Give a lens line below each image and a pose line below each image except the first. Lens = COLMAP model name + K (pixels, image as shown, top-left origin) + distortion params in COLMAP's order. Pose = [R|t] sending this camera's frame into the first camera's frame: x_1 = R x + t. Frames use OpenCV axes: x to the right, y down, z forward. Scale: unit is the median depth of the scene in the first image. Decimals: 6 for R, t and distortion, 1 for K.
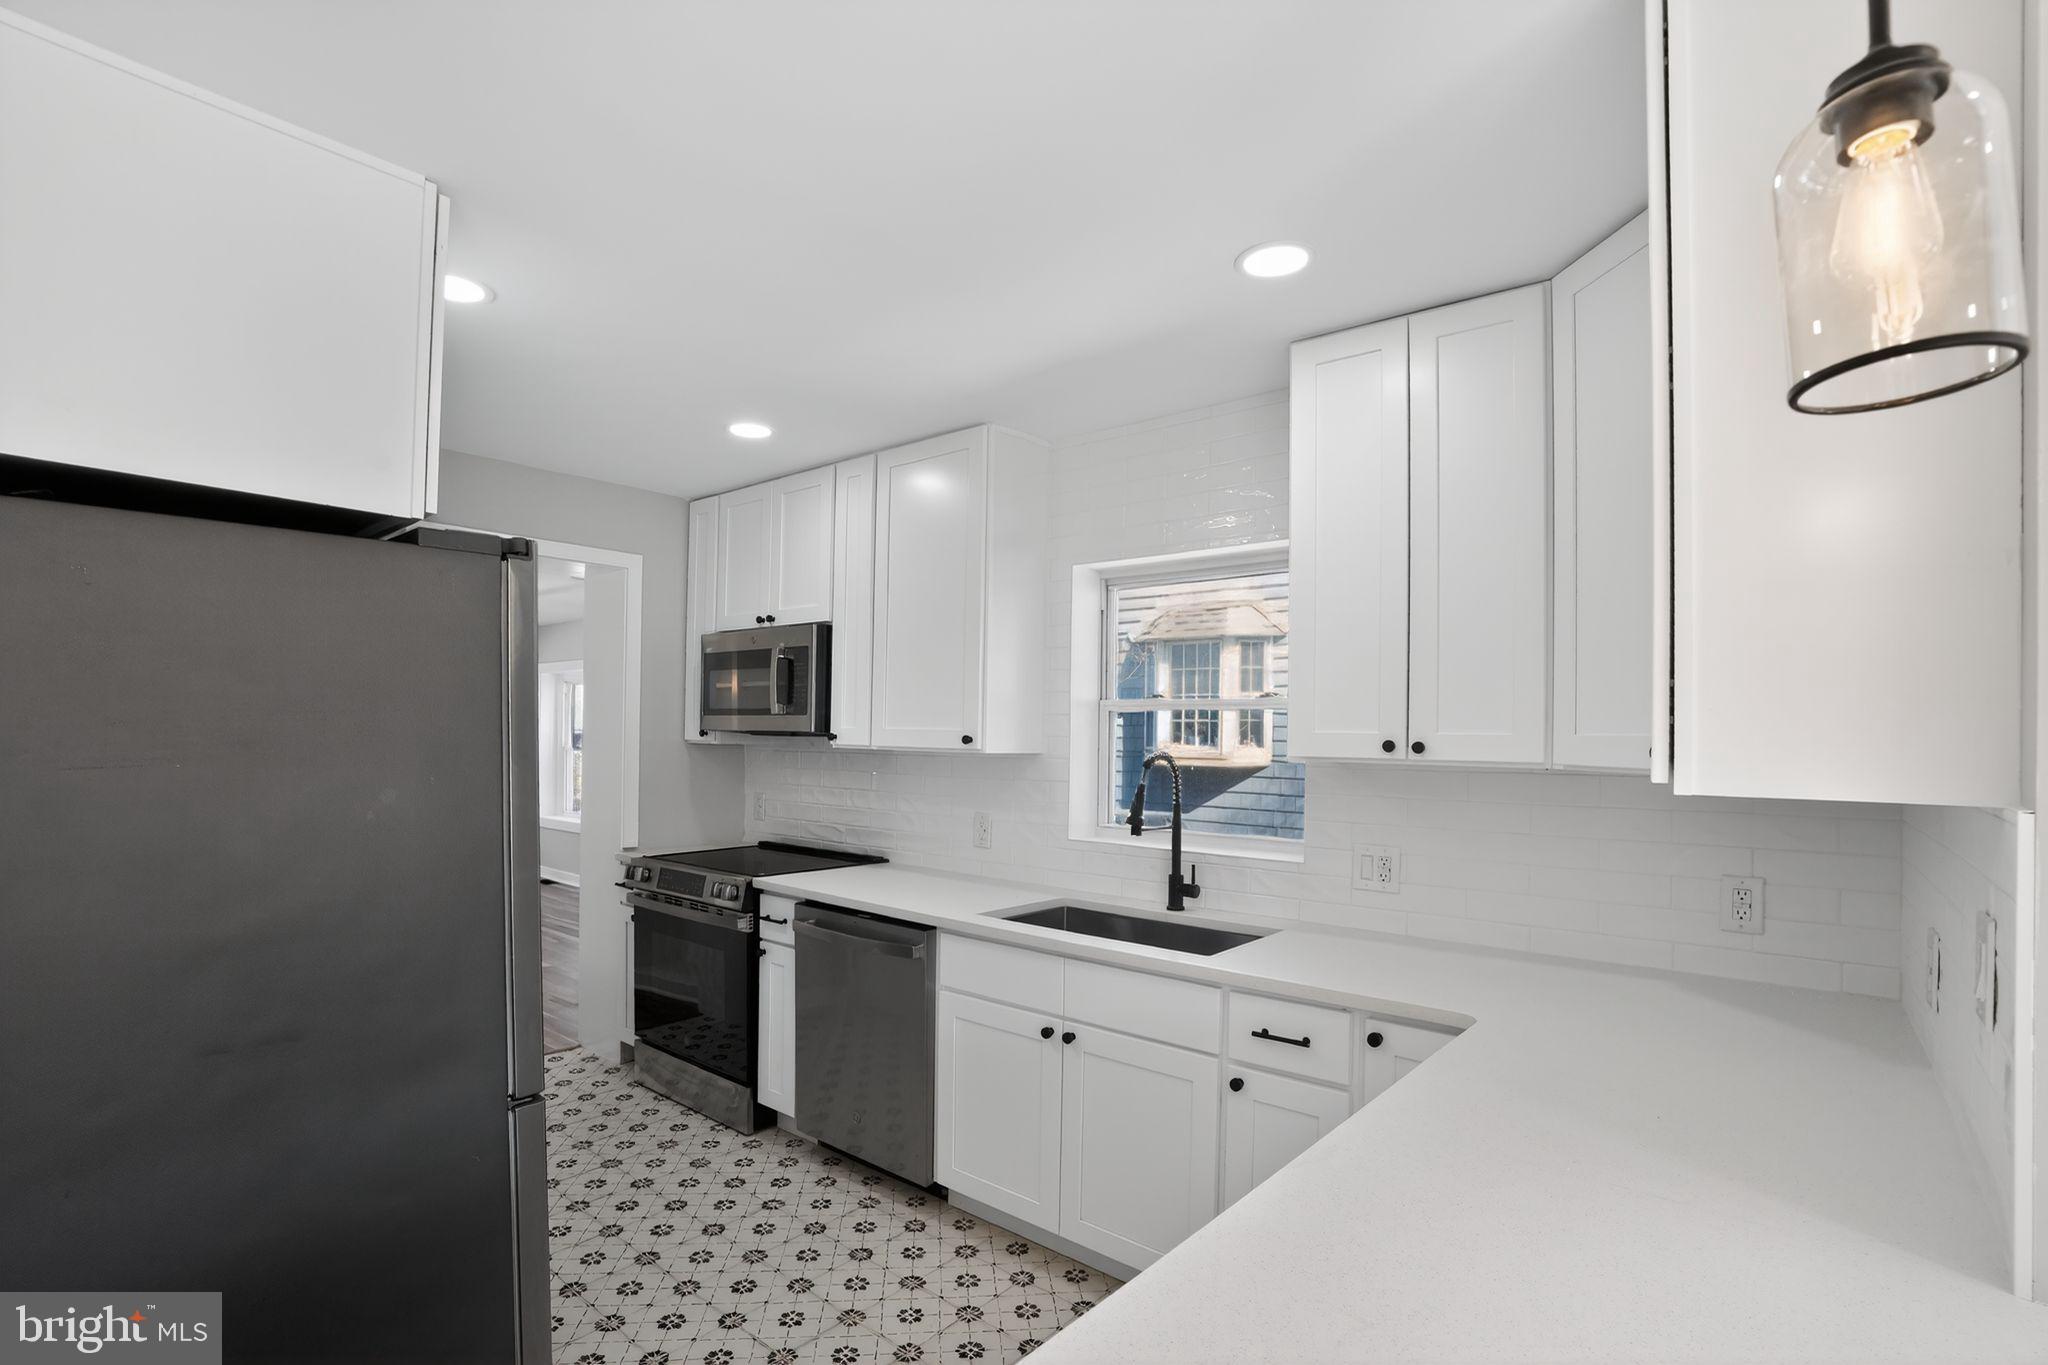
lens RADIAL K [[949.6, 0, 1026.2], [0, 949.6, 723.6], [0, 0, 1]] dist [-0.059500, 0.013862]
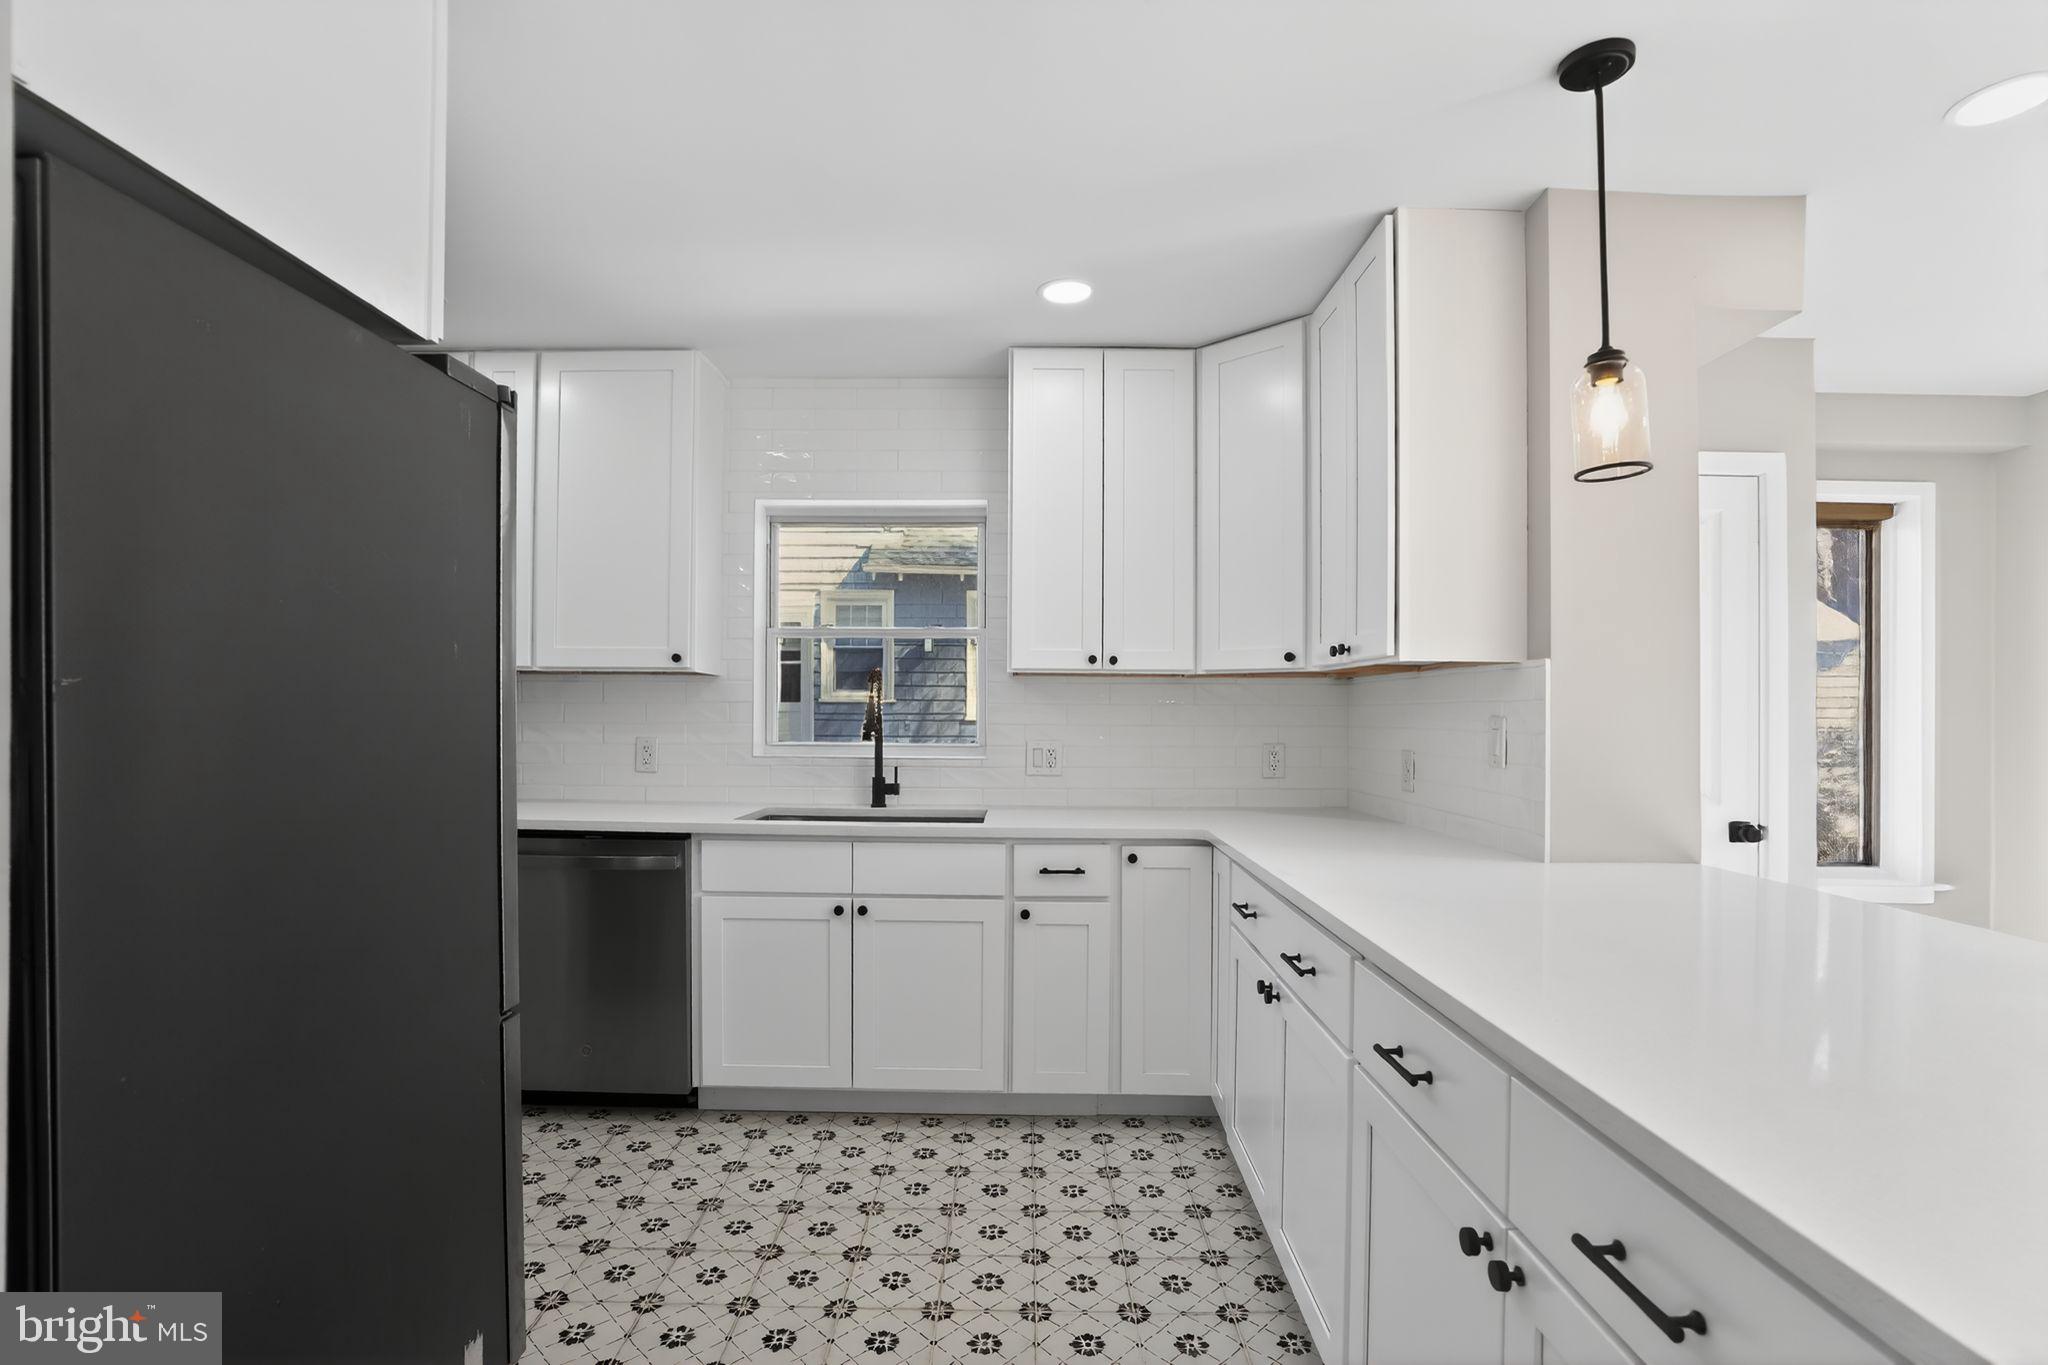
lens RADIAL K [[949.6, 0, 1015.5], [0, 949.6, 696.3], [0, 0, 1]] dist [-0.059500, 0.013862]
pose [[0.778365, 0.003084, 0.627805, -0.521093], [-0.004392, 0.999990, 0.000534, 0.070578], [-0.627797, -0.003173, 0.778370, -0.007314]]
